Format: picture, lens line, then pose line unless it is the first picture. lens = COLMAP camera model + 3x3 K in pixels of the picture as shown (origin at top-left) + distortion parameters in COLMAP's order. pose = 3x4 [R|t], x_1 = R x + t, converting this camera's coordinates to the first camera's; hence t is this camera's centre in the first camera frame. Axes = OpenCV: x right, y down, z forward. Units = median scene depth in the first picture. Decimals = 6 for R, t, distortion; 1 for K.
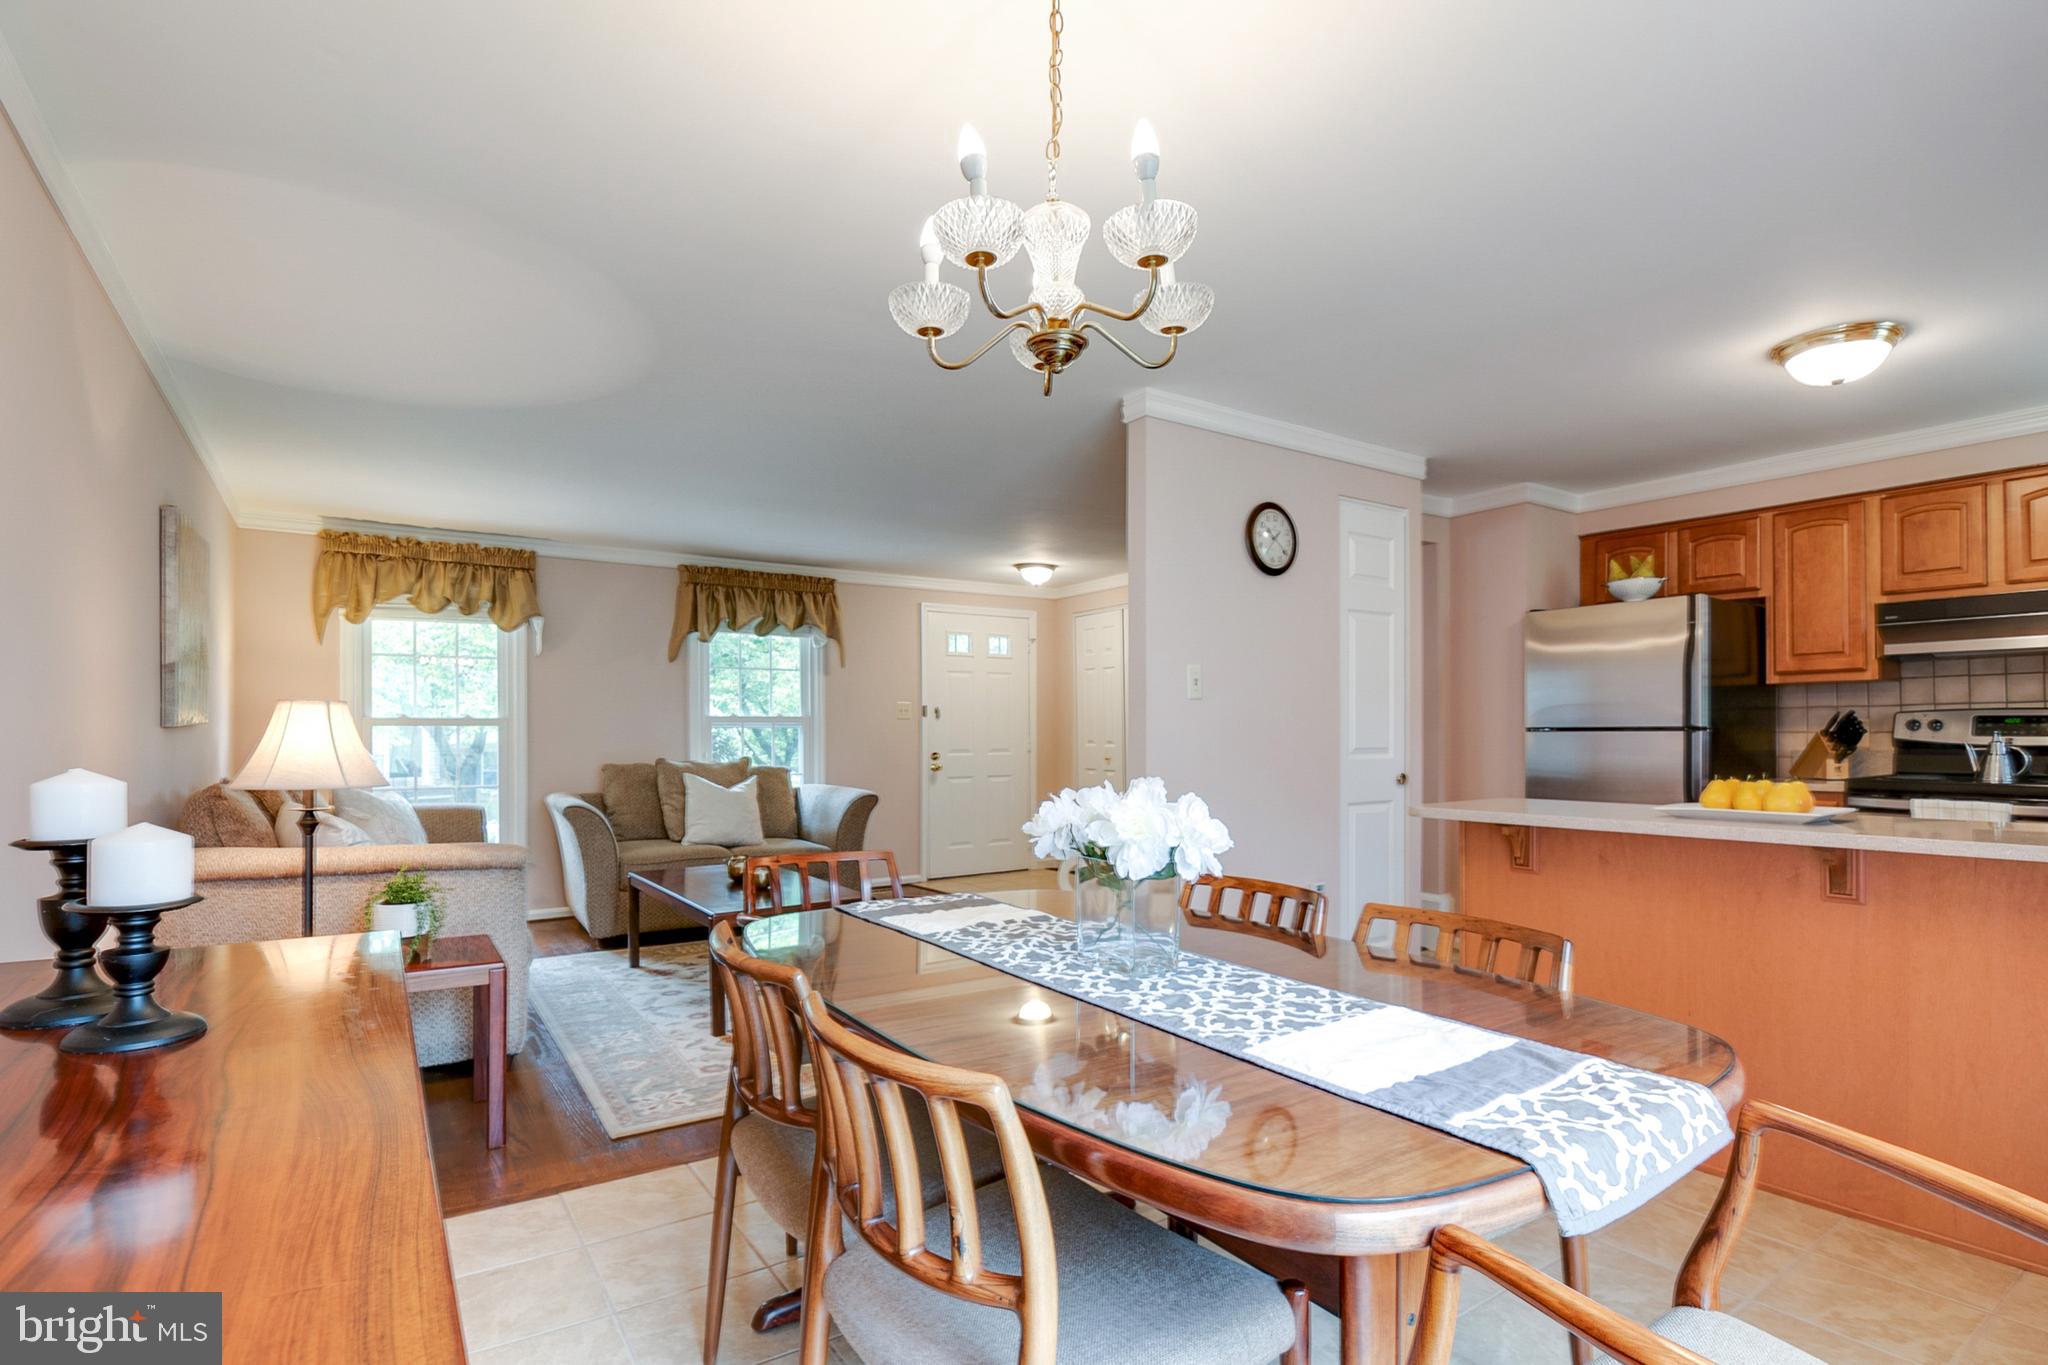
lens RADIAL K [[999.5, 0, 1039.1], [0, 999.5, 732.4], [0, 0, 1]] dist [-0.009248, -0.008325]
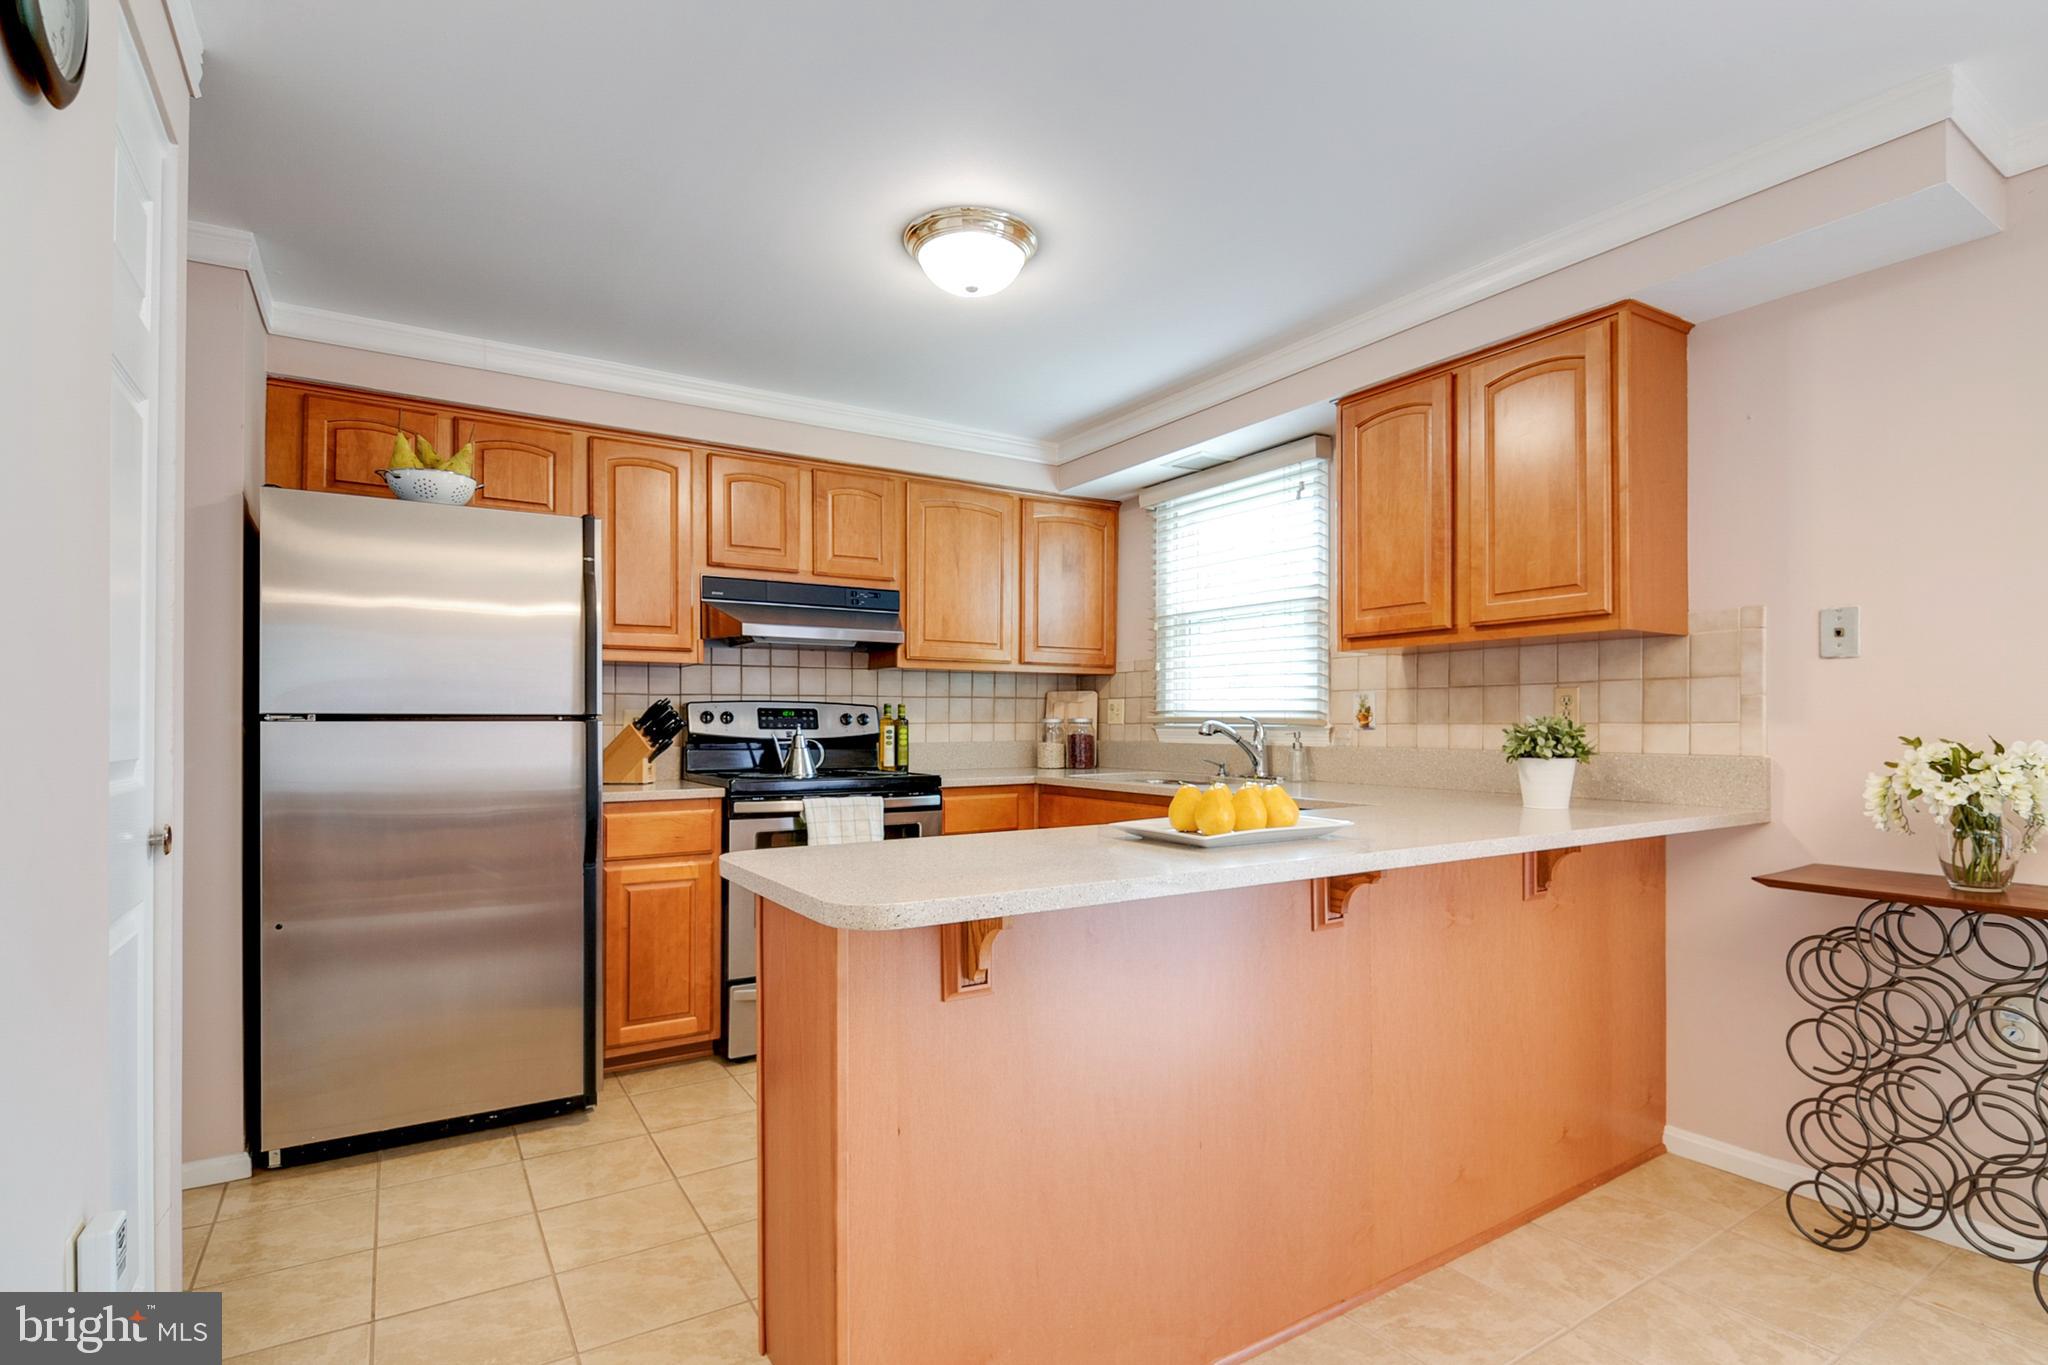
lens RADIAL K [[999.5, 0, 1039.7], [0, 999.5, 727.0], [0, 0, 1]] dist [-0.009248, -0.008325]
pose [[0.030042, 0.004570, 0.999538, -0.003624], [0.001923, 0.999987, -0.004630, 0.005931], [-0.999547, 0.002062, 0.030033, 0.649623]]
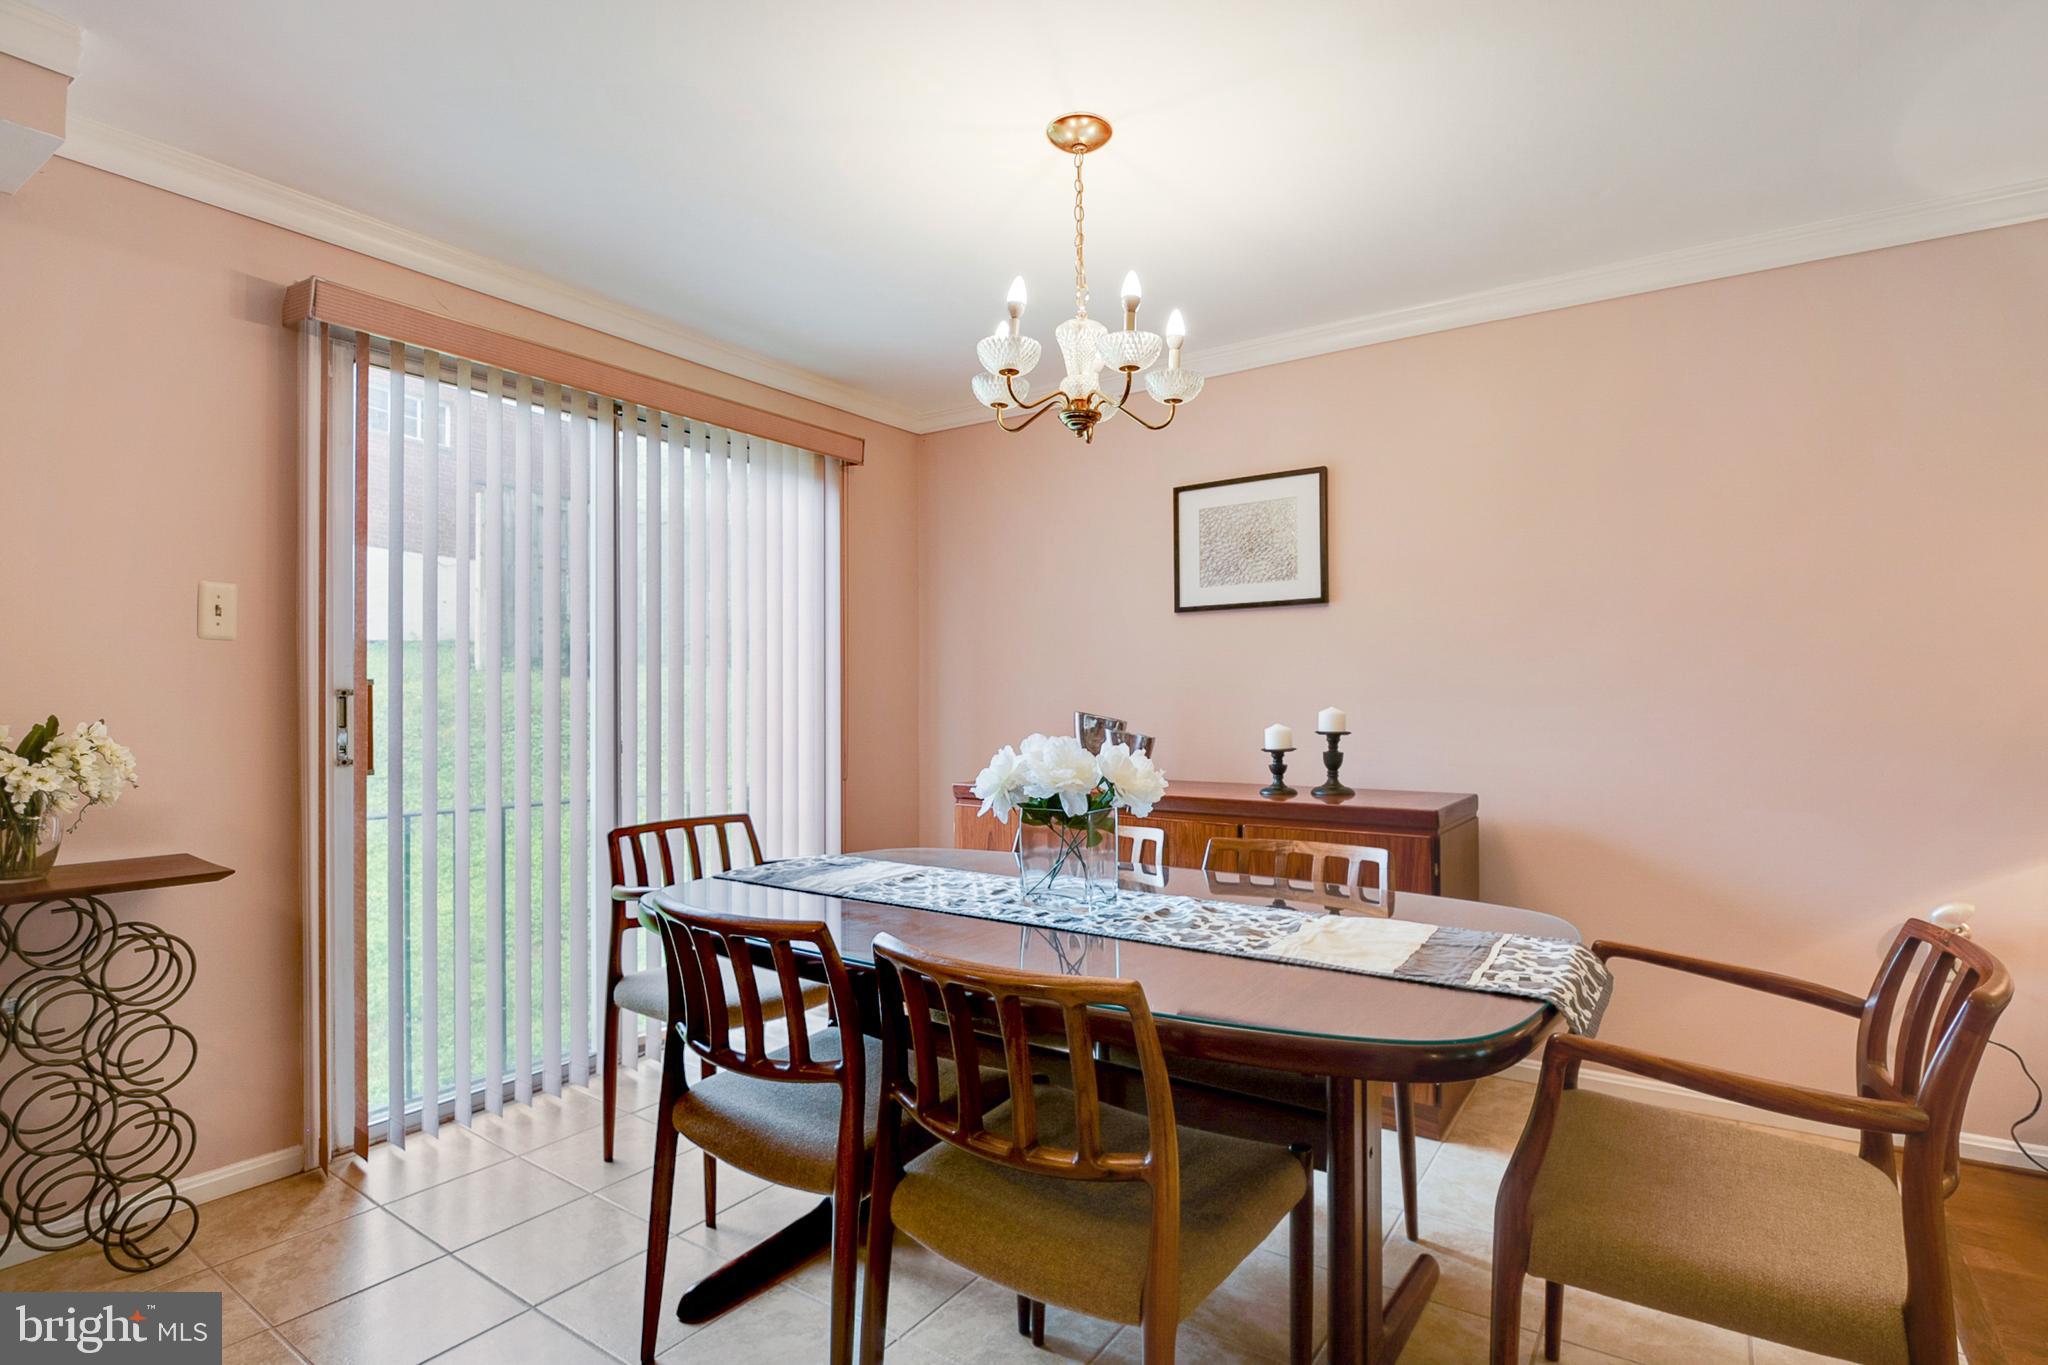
lens RADIAL K [[999.5, 0, 1044.4], [0, 999.5, 693.2], [0, 0, 1]] dist [-0.009248, -0.008325]
pose [[-0.927300, 0.002373, -0.374311, 0.199124], [0.007703, 0.999889, -0.012746, 0.007373], [0.374240, -0.014703, -0.927215, 0.787197]]
